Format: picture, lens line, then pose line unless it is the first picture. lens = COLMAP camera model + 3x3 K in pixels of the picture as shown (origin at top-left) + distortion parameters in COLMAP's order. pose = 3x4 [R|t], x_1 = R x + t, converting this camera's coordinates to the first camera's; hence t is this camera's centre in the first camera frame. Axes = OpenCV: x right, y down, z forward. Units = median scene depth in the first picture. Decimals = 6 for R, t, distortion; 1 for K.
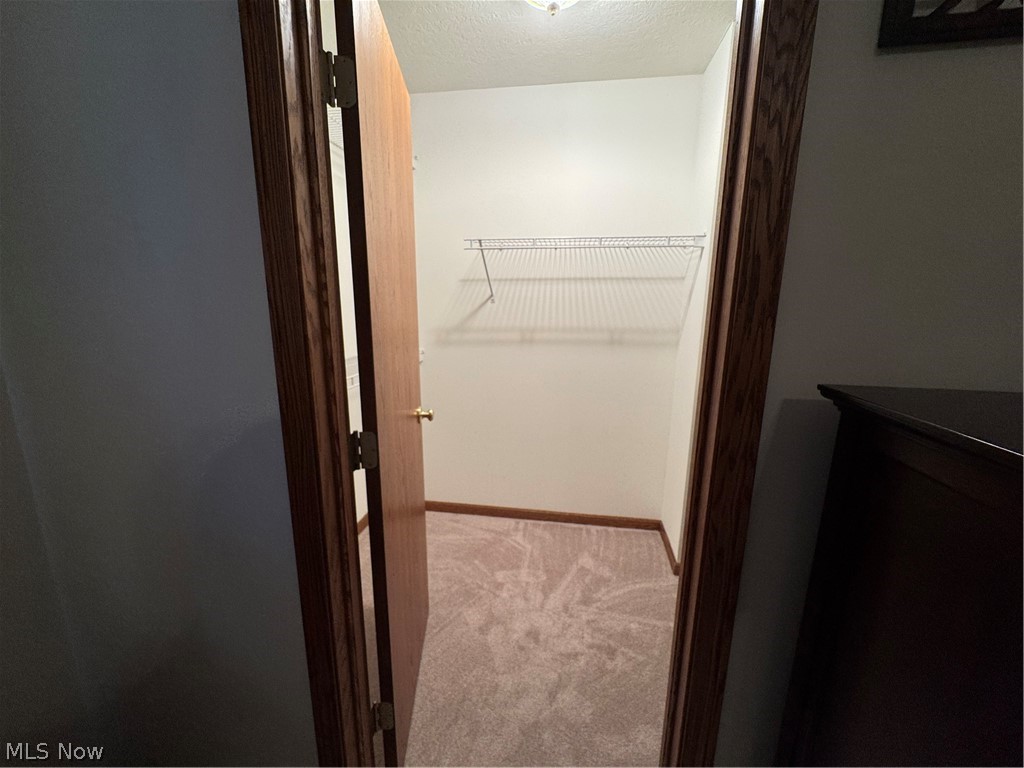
lens RADIAL K [[408.5, 0, 511.5], [0, 408.5, 385.8], [0, 0, 1]] dist [-0.002908, 0.000058]
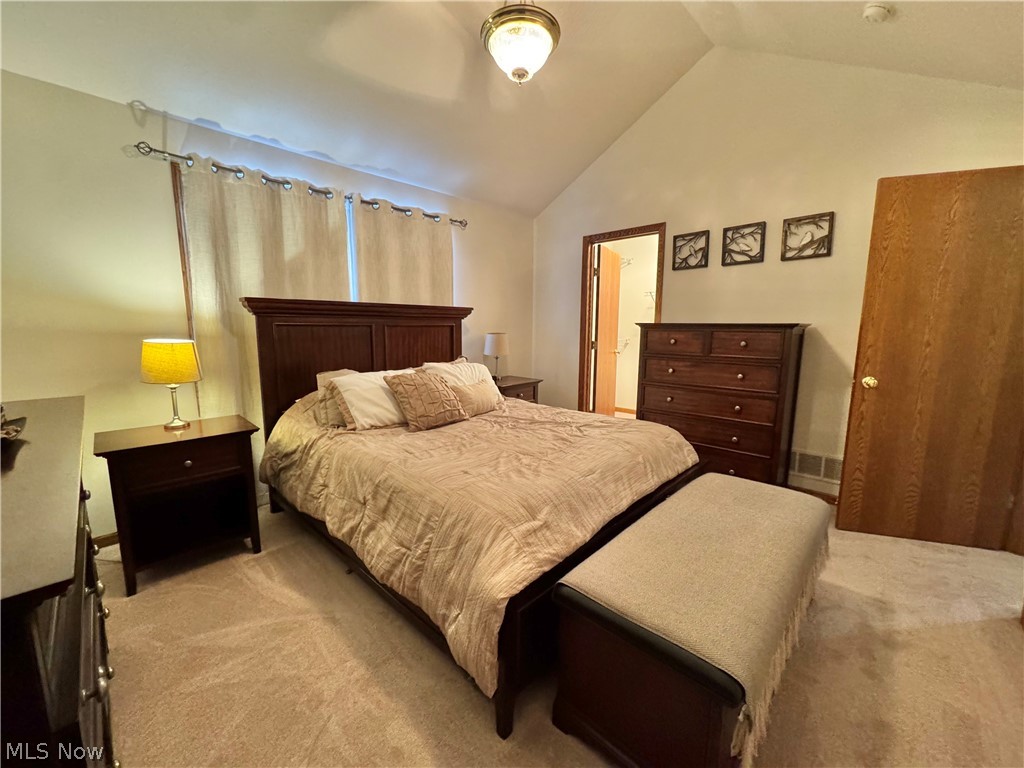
lens RADIAL K [[408.5, 0, 511.2], [0, 408.5, 382.7], [0, 0, 1]] dist [-0.002908, 0.000058]
pose [[0.815292, 0.079141, -0.573616, 1.762816], [-0.112958, 0.993322, -0.023503, 0.901920], [0.567926, 0.083957, 0.818787, -3.716840]]
